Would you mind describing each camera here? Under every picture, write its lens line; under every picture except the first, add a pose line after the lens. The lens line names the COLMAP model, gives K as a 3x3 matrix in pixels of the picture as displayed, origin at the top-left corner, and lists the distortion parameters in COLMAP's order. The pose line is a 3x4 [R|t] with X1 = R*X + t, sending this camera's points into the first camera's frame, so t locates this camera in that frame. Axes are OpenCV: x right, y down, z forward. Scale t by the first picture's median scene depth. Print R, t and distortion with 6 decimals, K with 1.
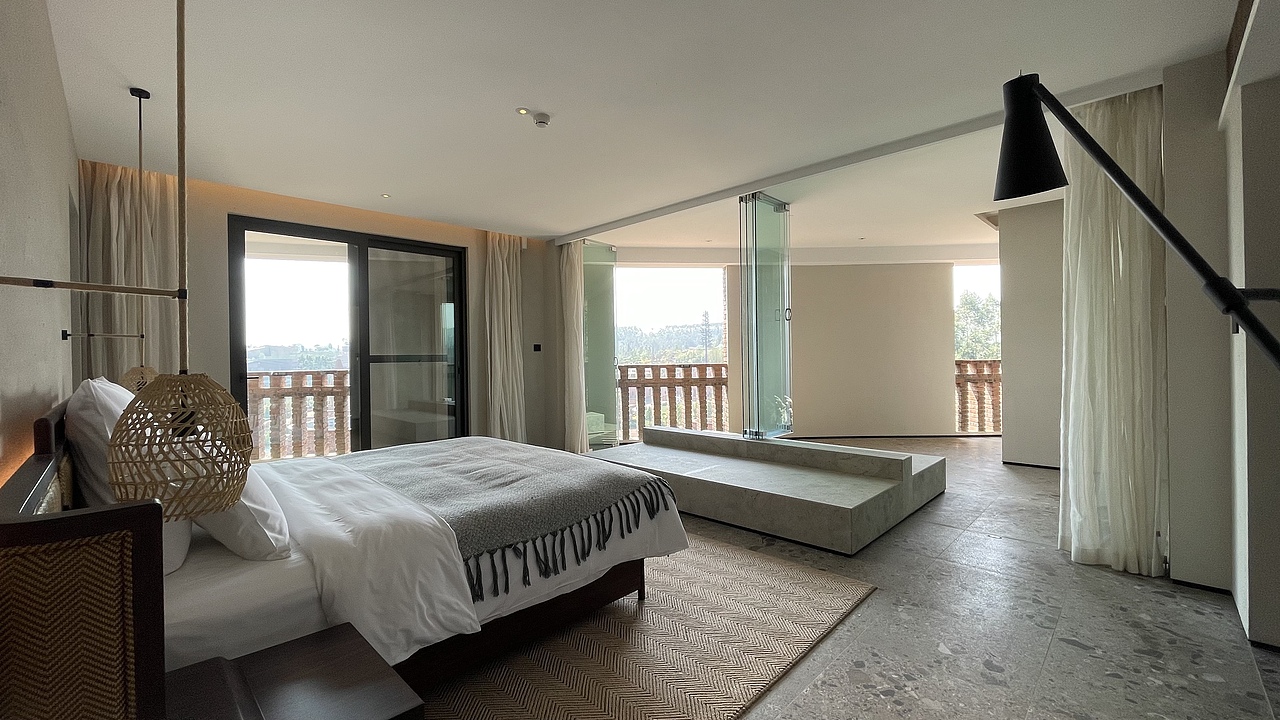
lens RADIAL K [[516.3, 0, 641.2], [0, 516.3, 361.2], [0, 0, 1]] dist [-0.000154, 0.000424]
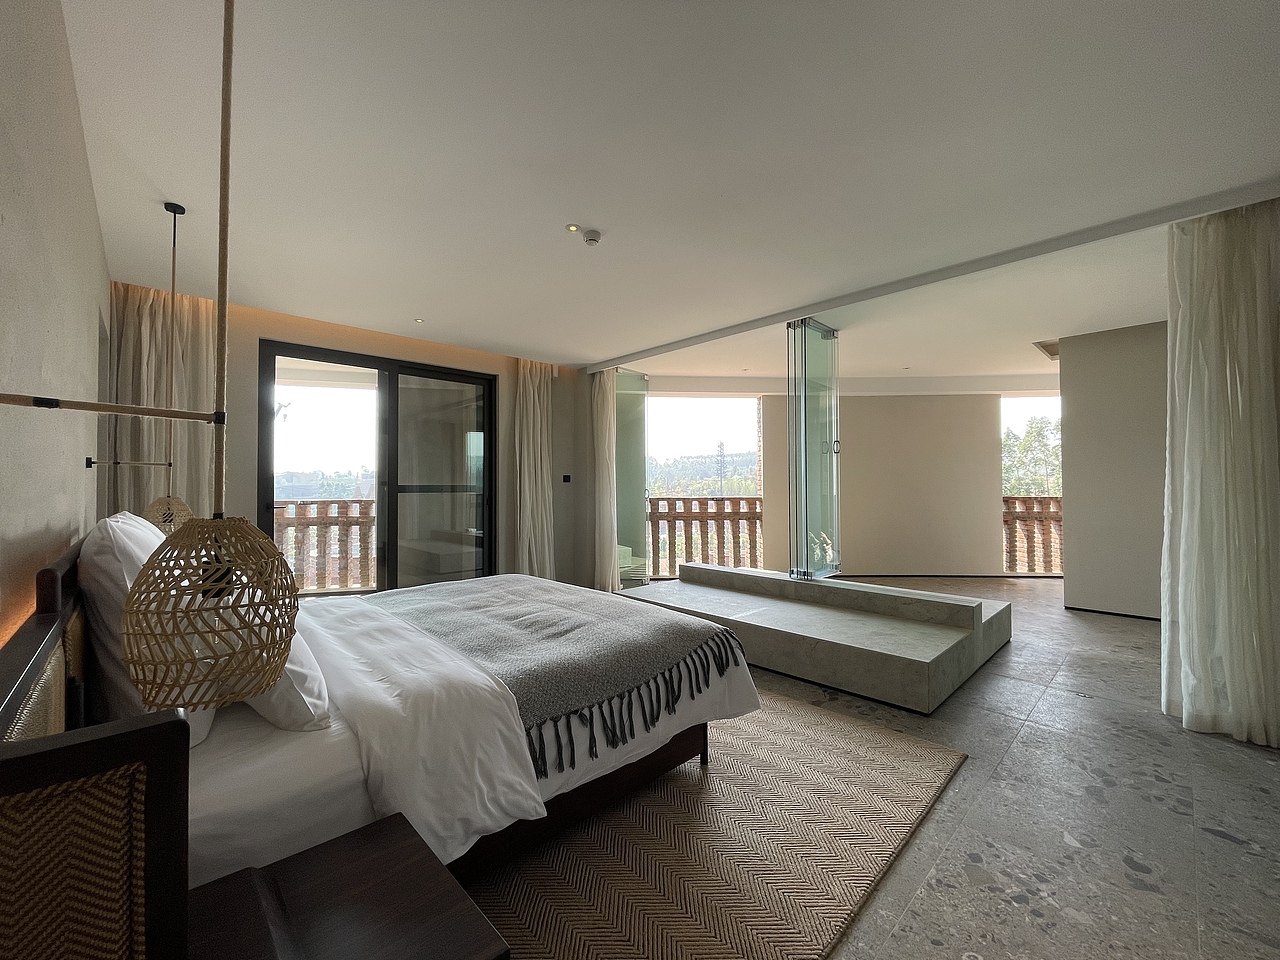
lens RADIAL K [[515.8, 0, 641.1], [0, 515.8, 481.7], [0, 0, 1]] dist [0.001067, -0.001079]
pose [[0.999562, 0.011042, -0.027454, -0.082725], [-0.011562, 0.999756, -0.018844, -0.009236], [0.027239, 0.019153, 0.999445, 0.085894]]
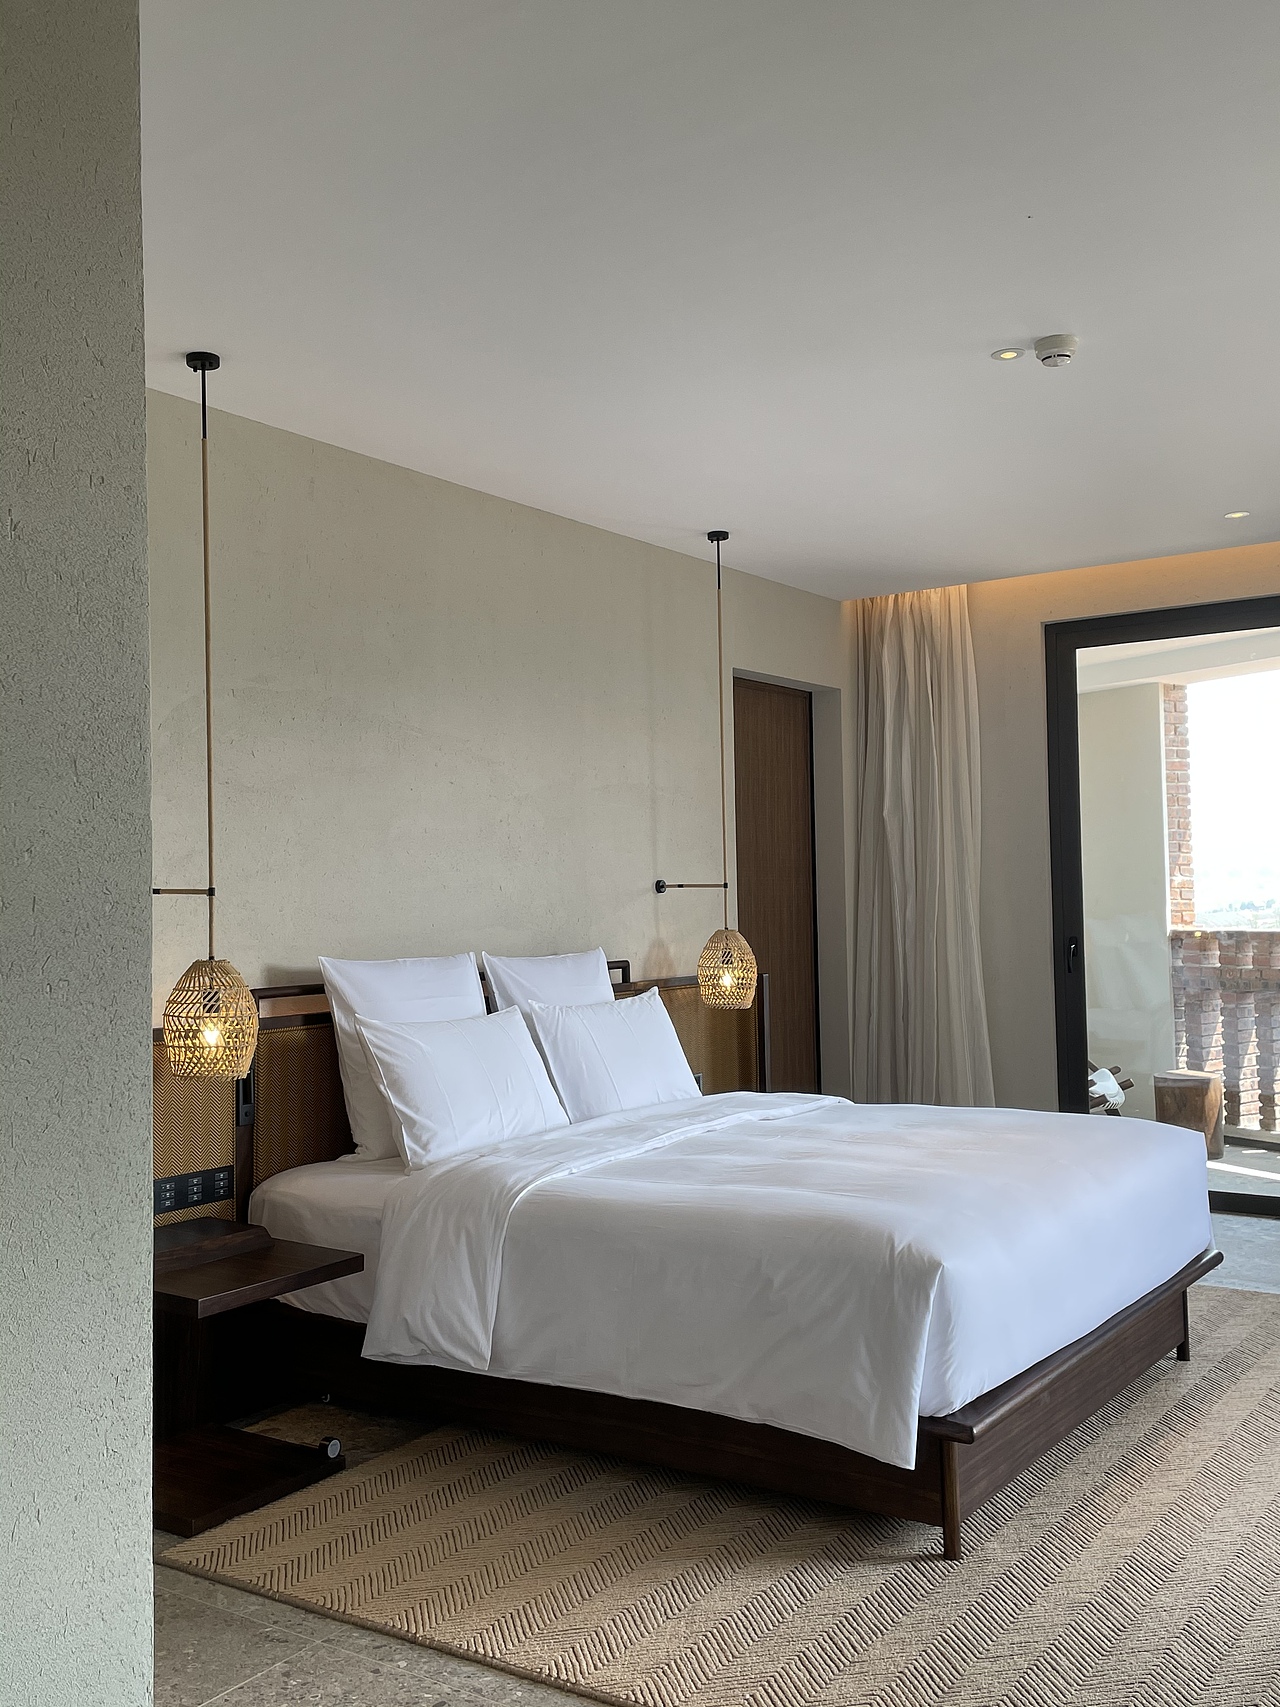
lens RADIAL K [[1602.5, 0, 642.7], [0, 1602.5, 849.9], [0, 0, 1]] dist [0.060390, 0.000000]
pose [[0.177947, -0.014554, -0.983933, 1.121723], [0.006799, 0.999885, -0.013561, -0.065561], [0.984017, -0.004276, 0.178025, 0.509232]]
